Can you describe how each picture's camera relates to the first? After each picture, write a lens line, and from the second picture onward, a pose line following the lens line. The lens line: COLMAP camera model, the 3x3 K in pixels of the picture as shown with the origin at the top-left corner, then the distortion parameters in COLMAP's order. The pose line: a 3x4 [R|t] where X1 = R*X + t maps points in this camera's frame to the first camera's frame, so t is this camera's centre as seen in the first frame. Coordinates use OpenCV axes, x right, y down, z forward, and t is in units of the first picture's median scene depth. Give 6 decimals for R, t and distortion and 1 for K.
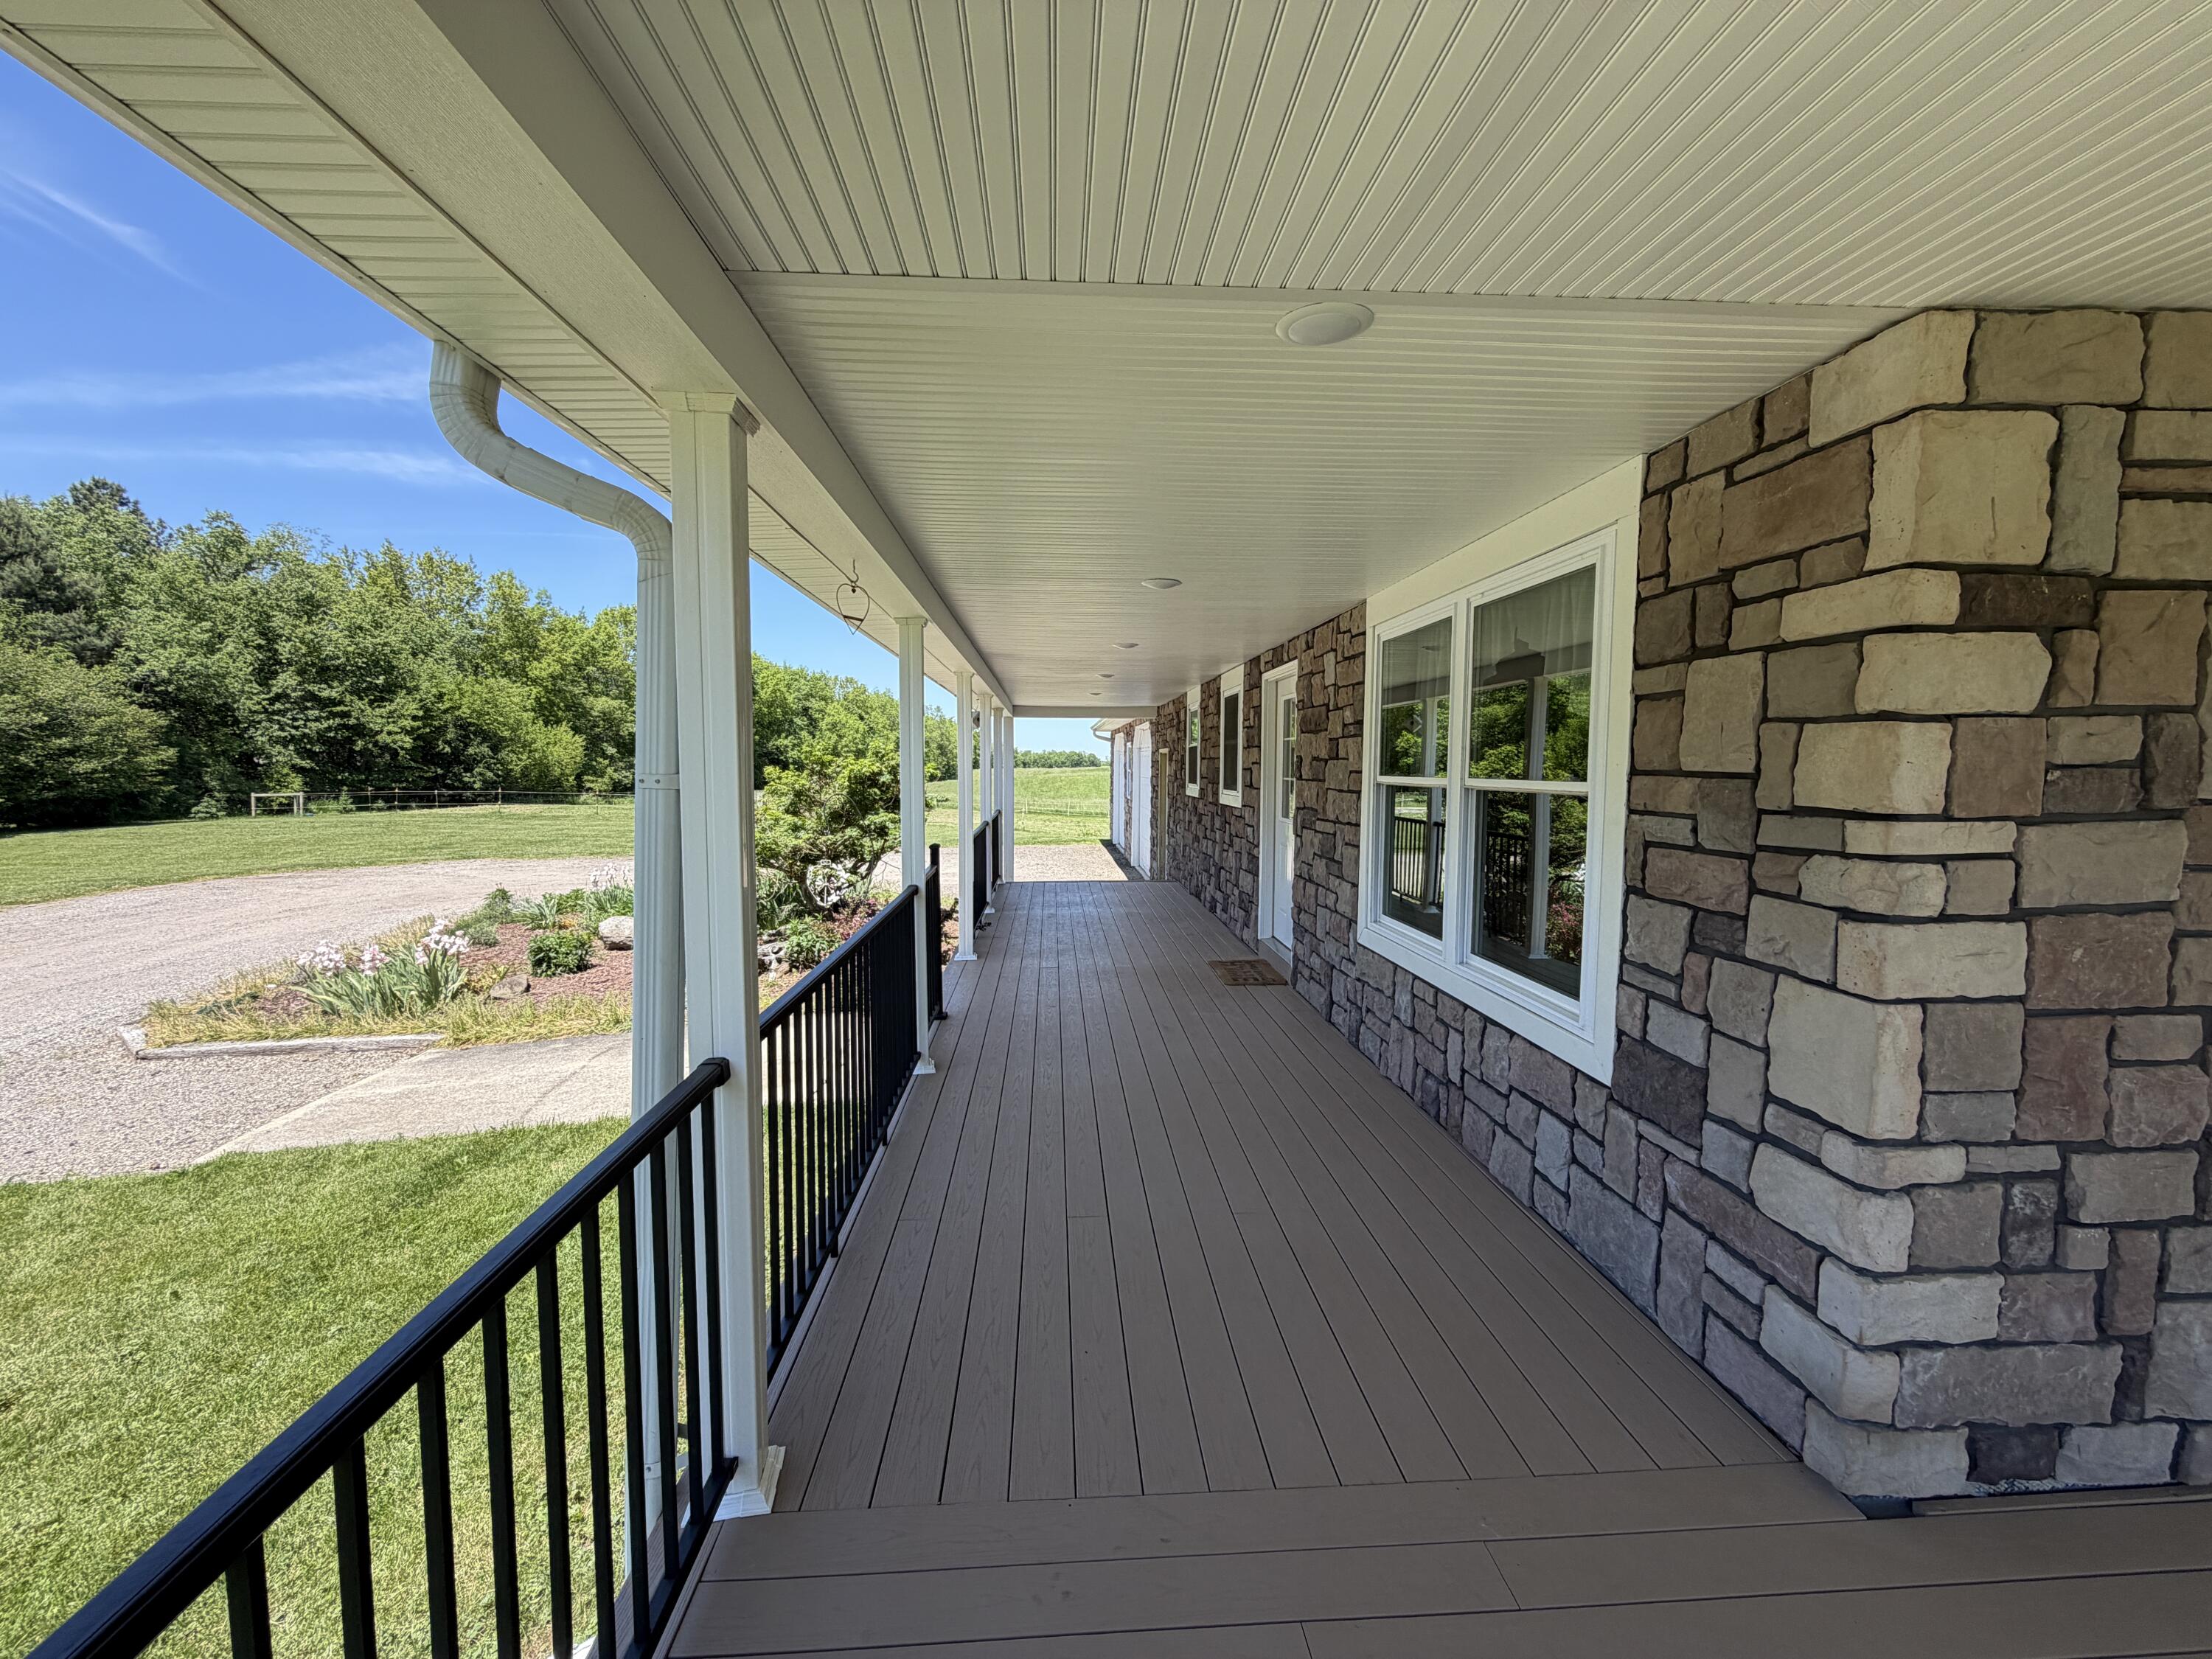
lens RADIAL K [[881.1, 0, 1099.2], [0, 881.1, 828.7], [0, 0, 1]] dist [-0.001021, 0.000223]
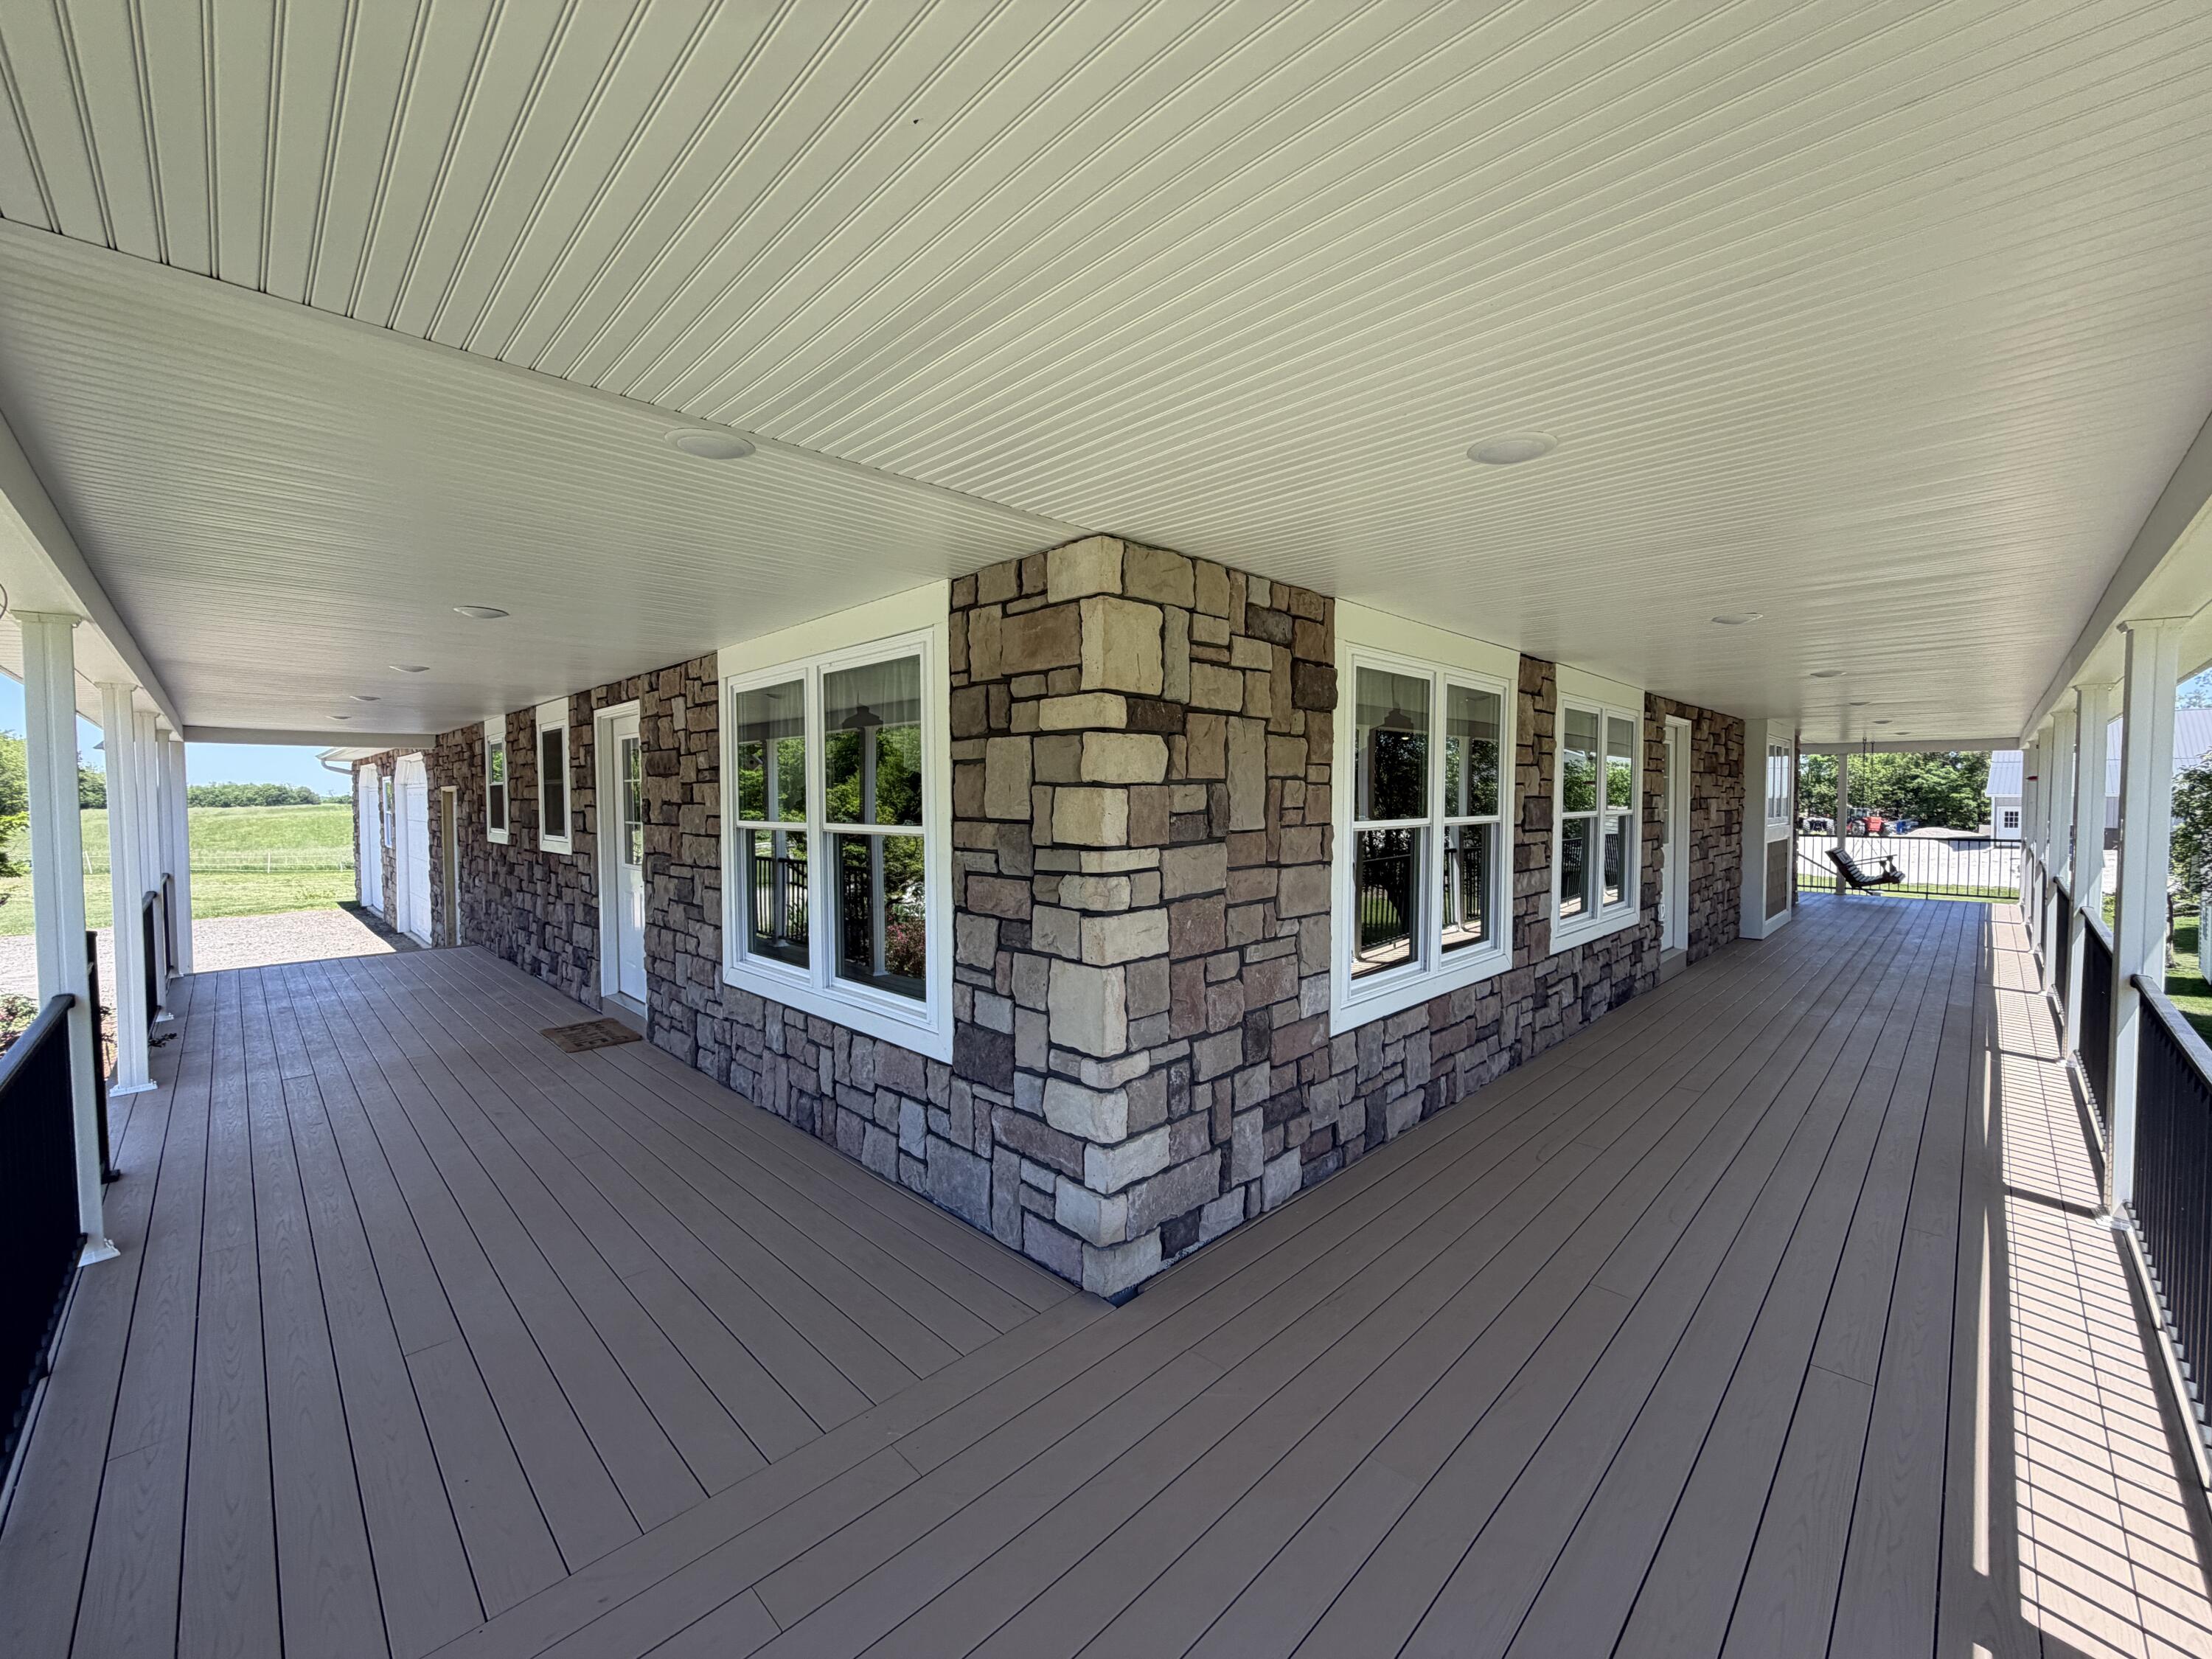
lens RADIAL K [[881.1, 0, 1103.6], [0, 881.1, 828.5], [0, 0, 1]] dist [-0.001021, 0.000223]
pose [[0.745726, -0.030554, 0.665551, -0.106425], [0.055829, 0.998300, -0.016724, -0.016877], [-0.663909, 0.049629, 0.746165, -0.129799]]
